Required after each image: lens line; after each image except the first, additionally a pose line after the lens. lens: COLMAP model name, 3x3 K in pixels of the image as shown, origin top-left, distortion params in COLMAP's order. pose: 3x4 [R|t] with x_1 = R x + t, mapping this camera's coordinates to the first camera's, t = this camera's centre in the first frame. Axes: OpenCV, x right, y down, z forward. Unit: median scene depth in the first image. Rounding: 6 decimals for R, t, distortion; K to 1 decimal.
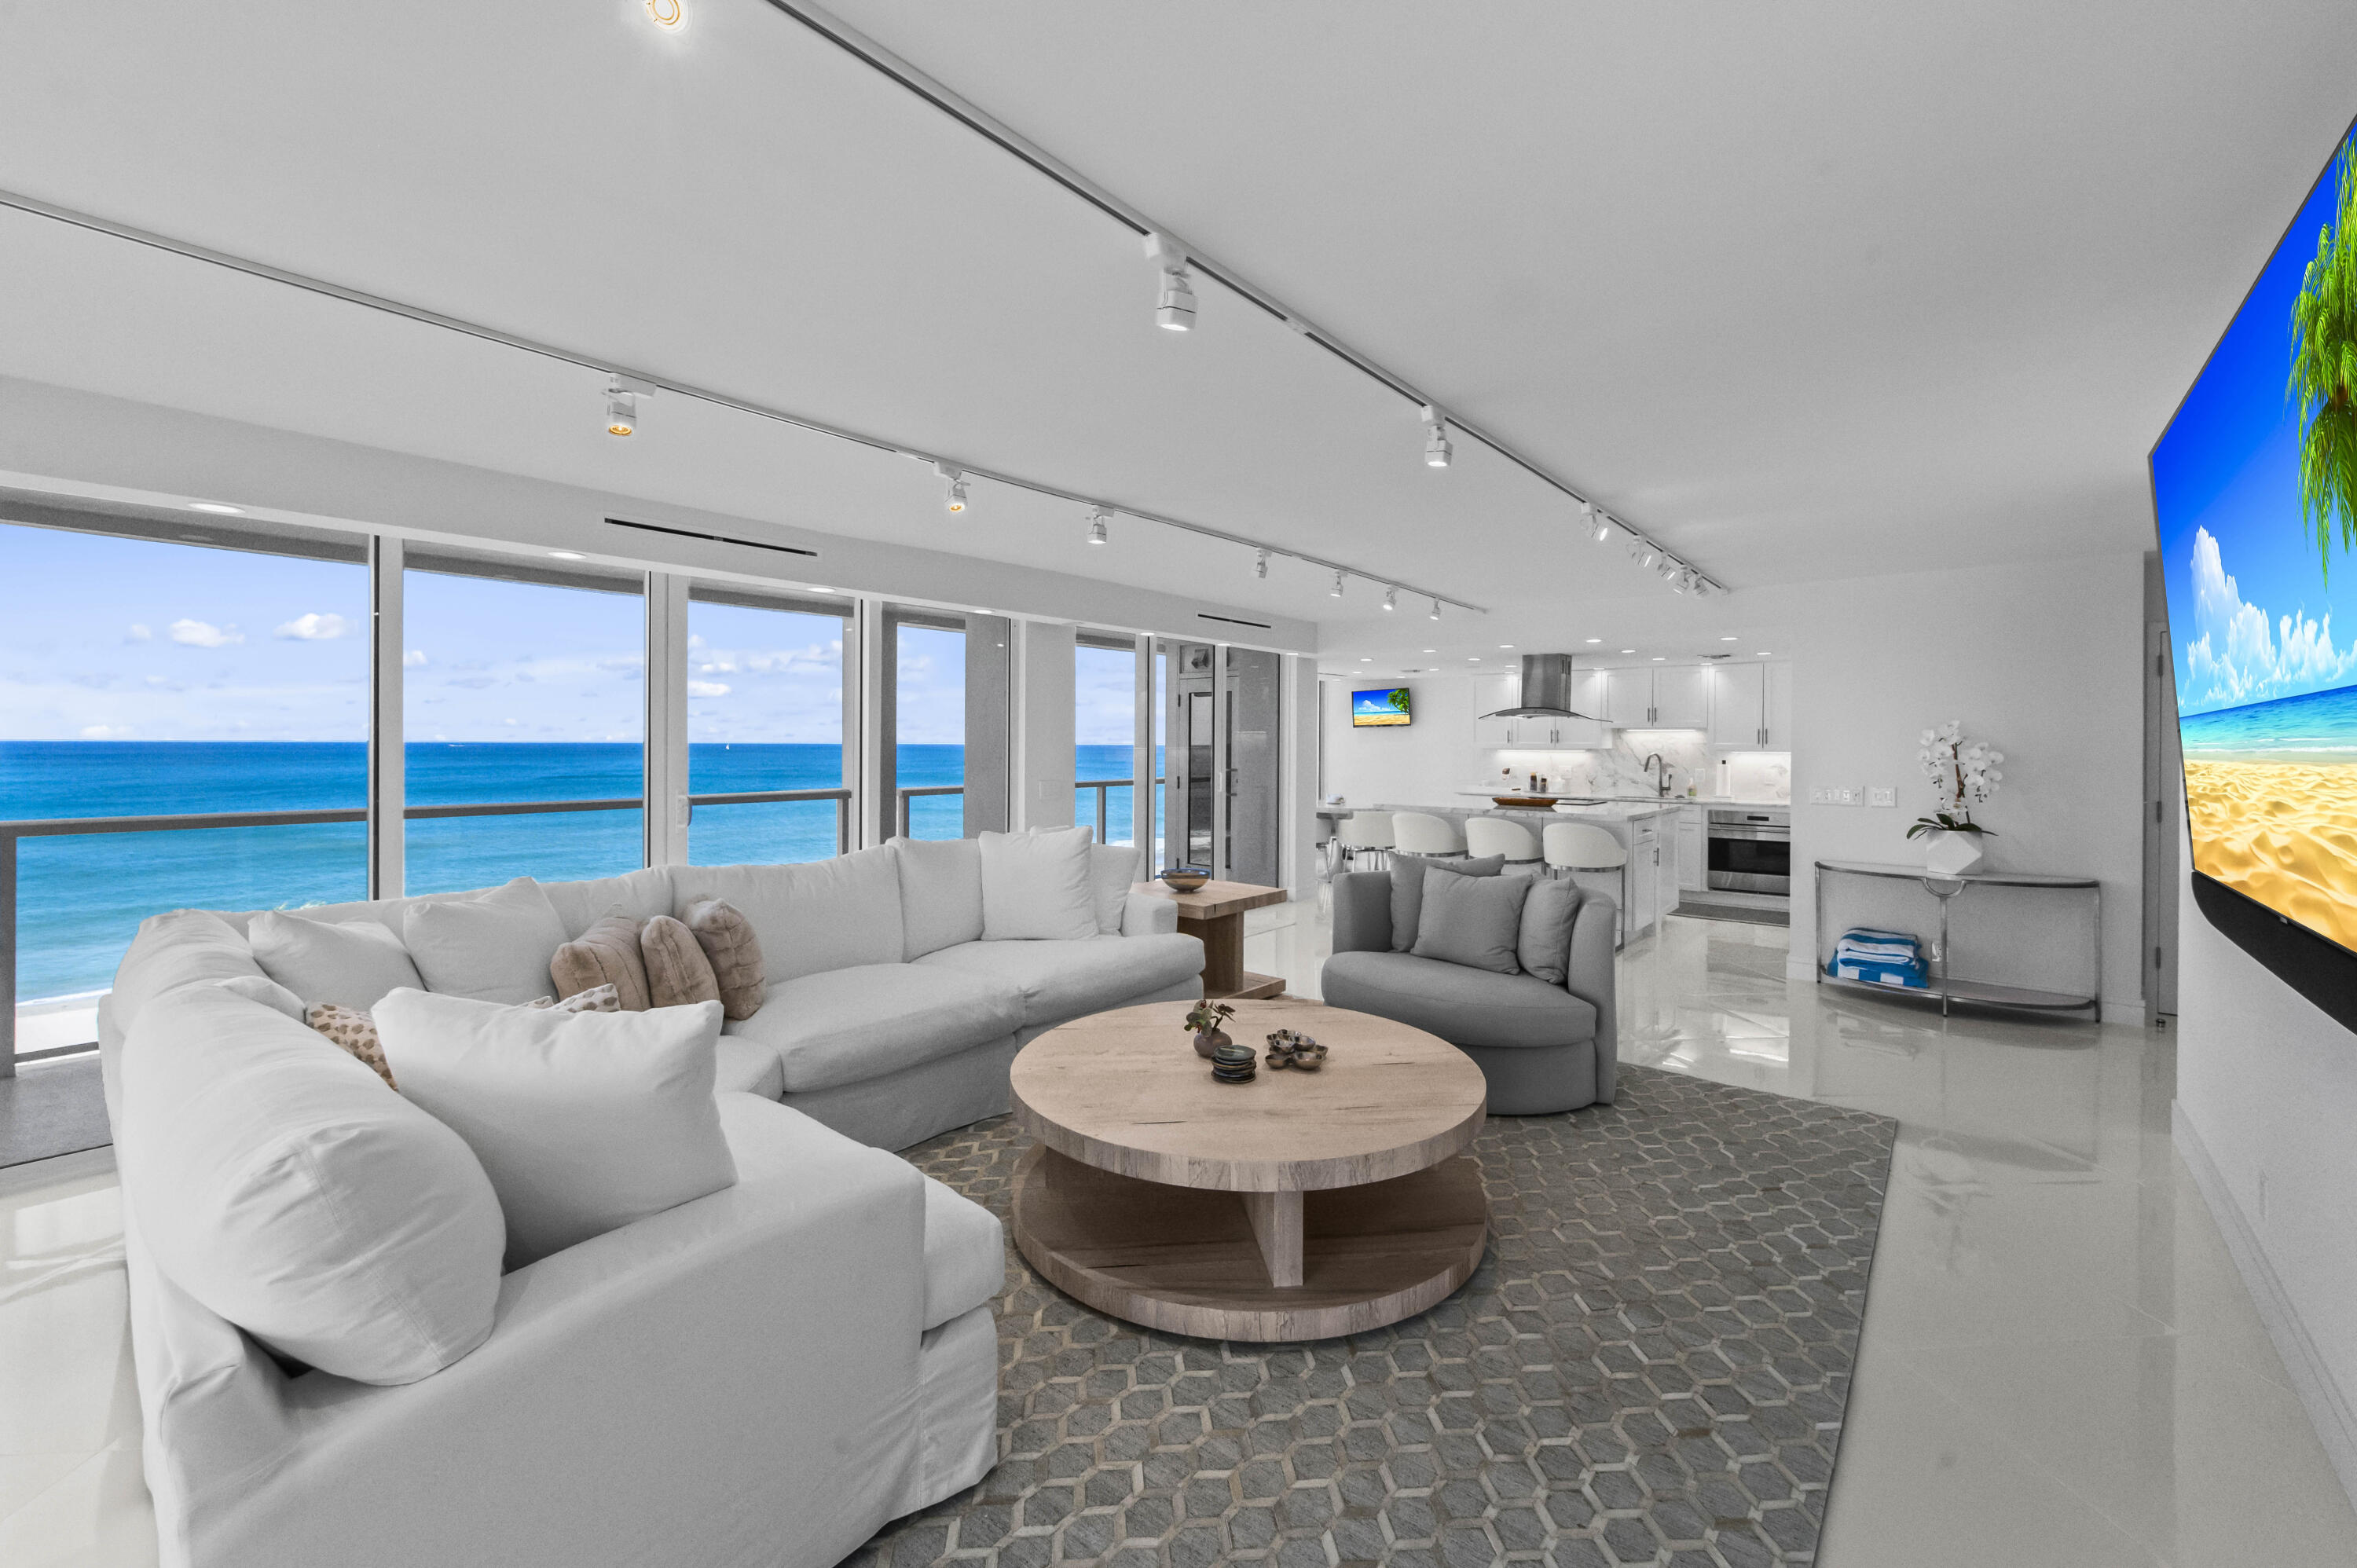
lens RADIAL K [[960.5, 0, 1179.2], [0, 960.5, 746.7], [0, 0, 1]] dist [-0.000349, -0.000073]
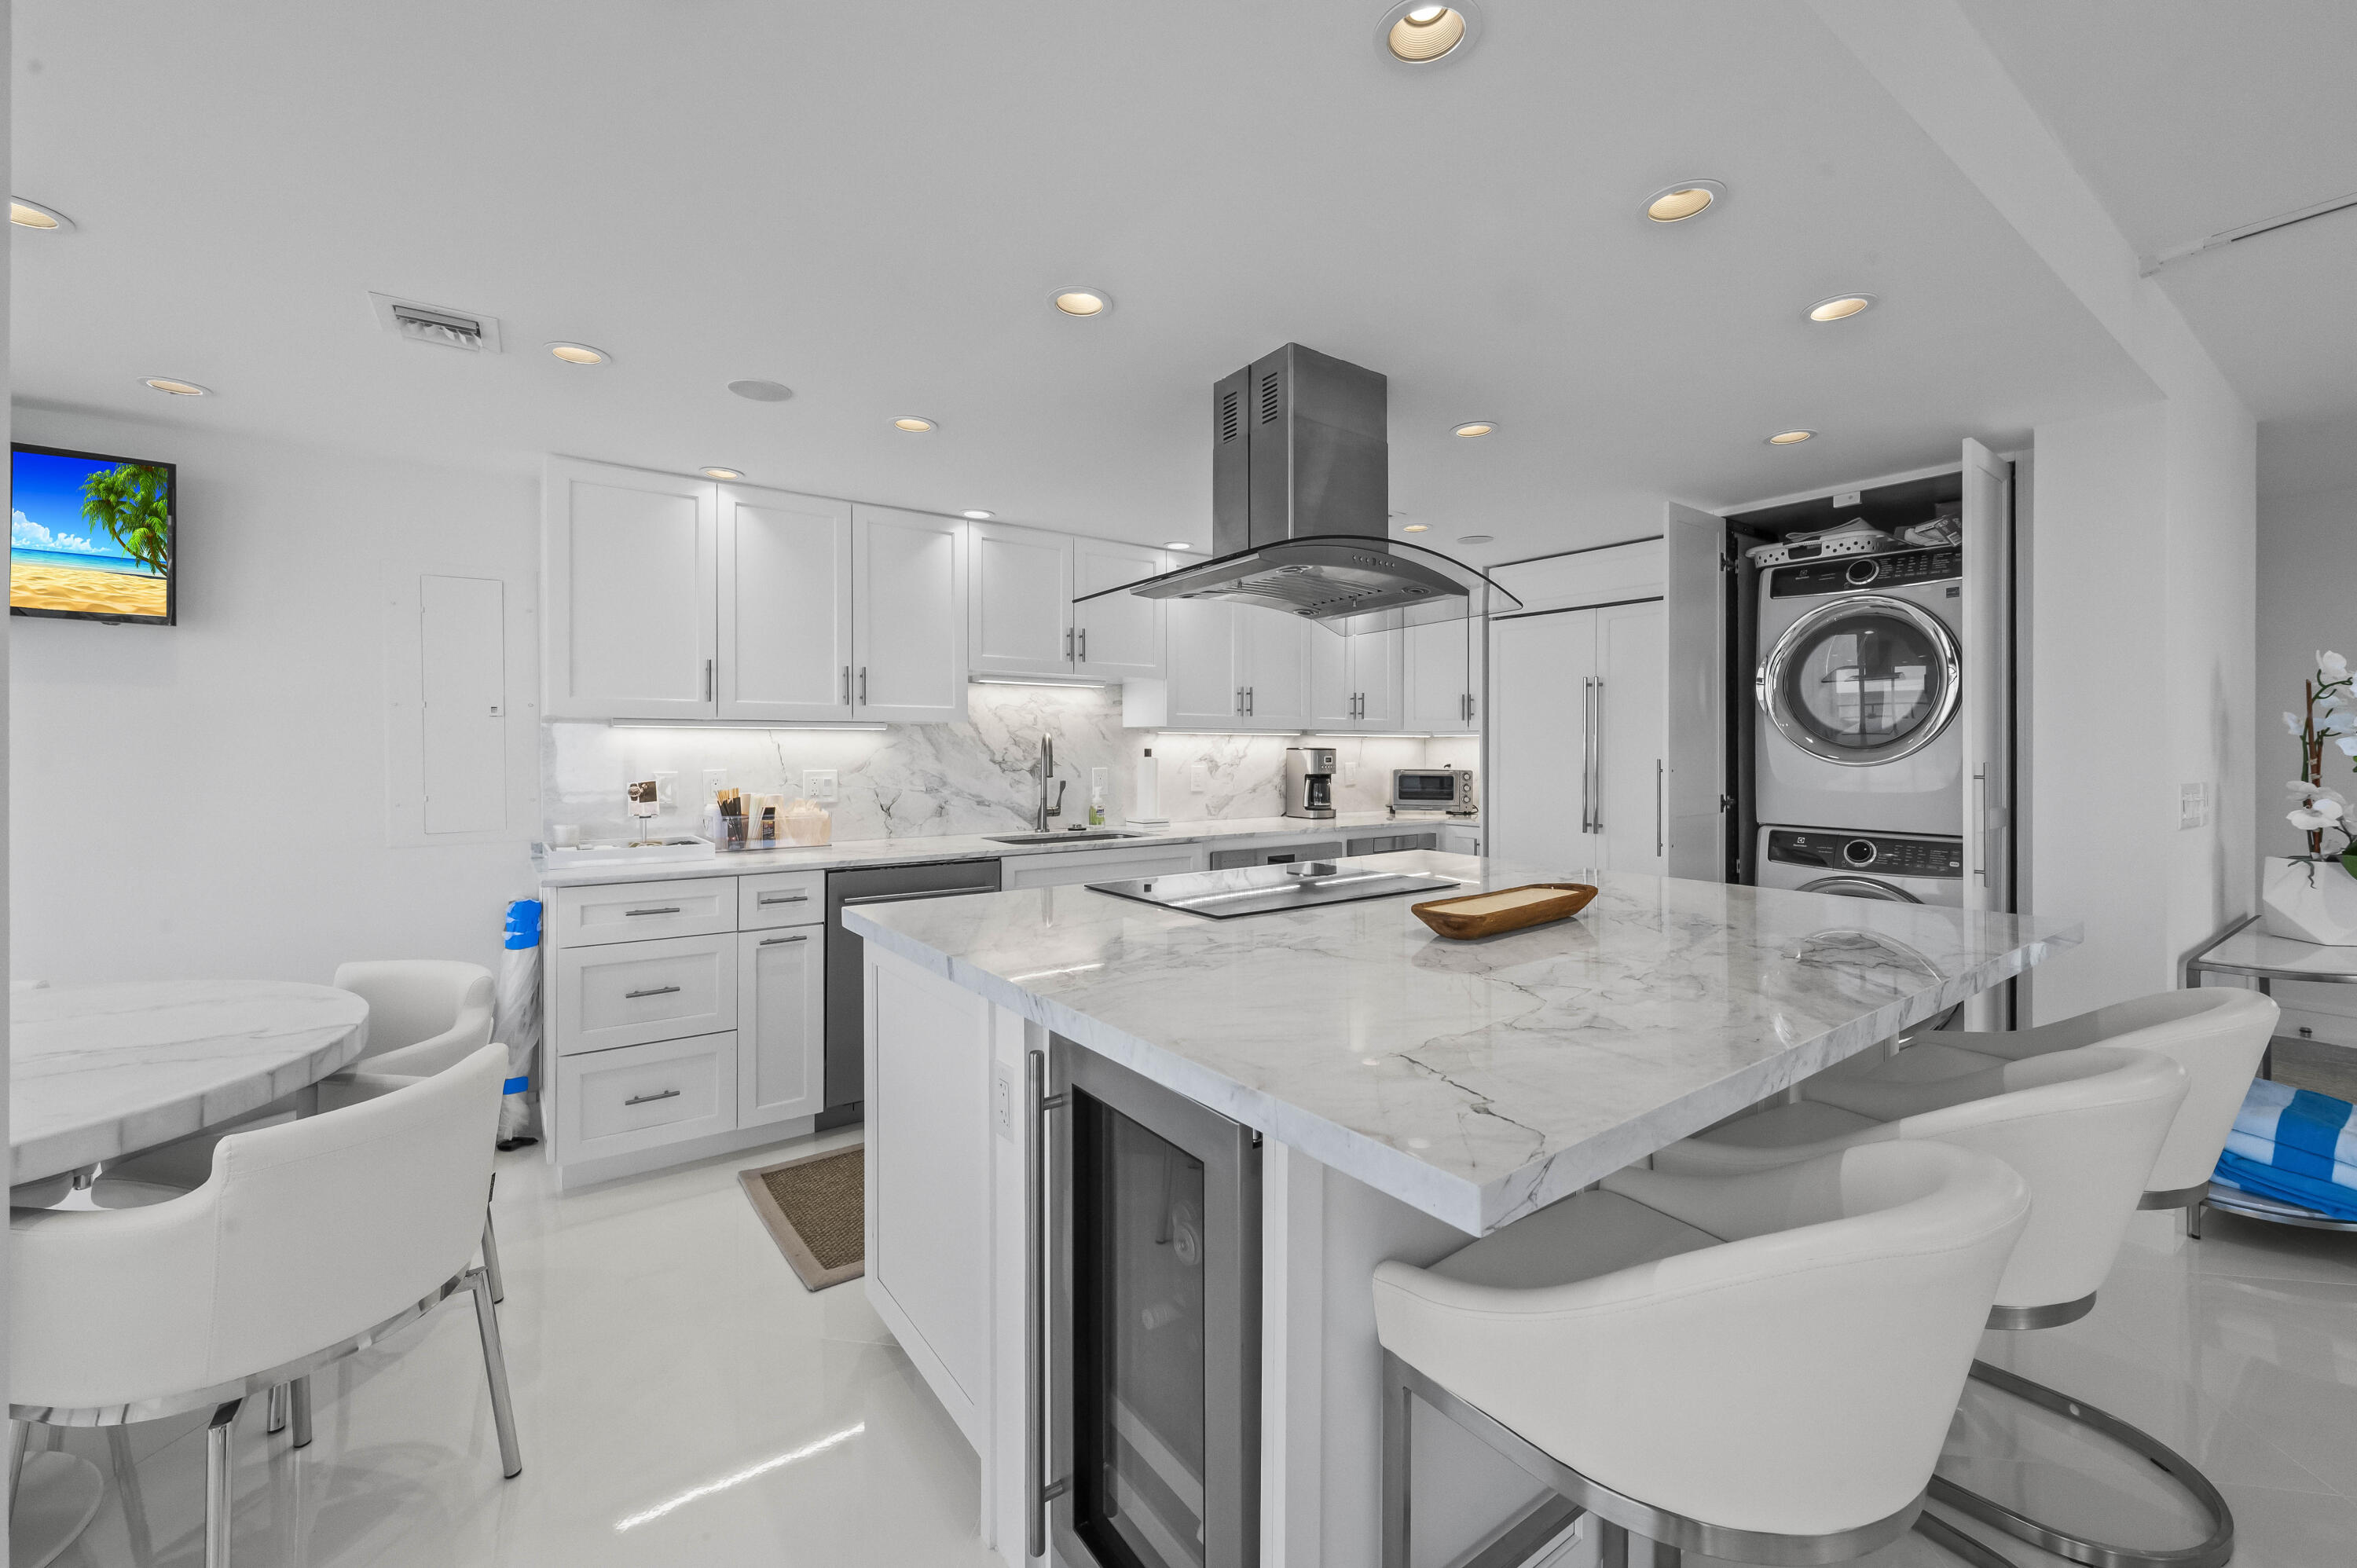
lens RADIAL K [[960.5, 0, 1179.2], [0, 960.5, 746.7], [0, 0, 1]] dist [-0.000349, -0.000073]
pose [[0.240295, -0.005774, 0.970683, 0.074006], [0.000719, 0.999983, 0.005770, 0.009053], [-0.970700, -0.000689, 0.240295, 0.789195]]
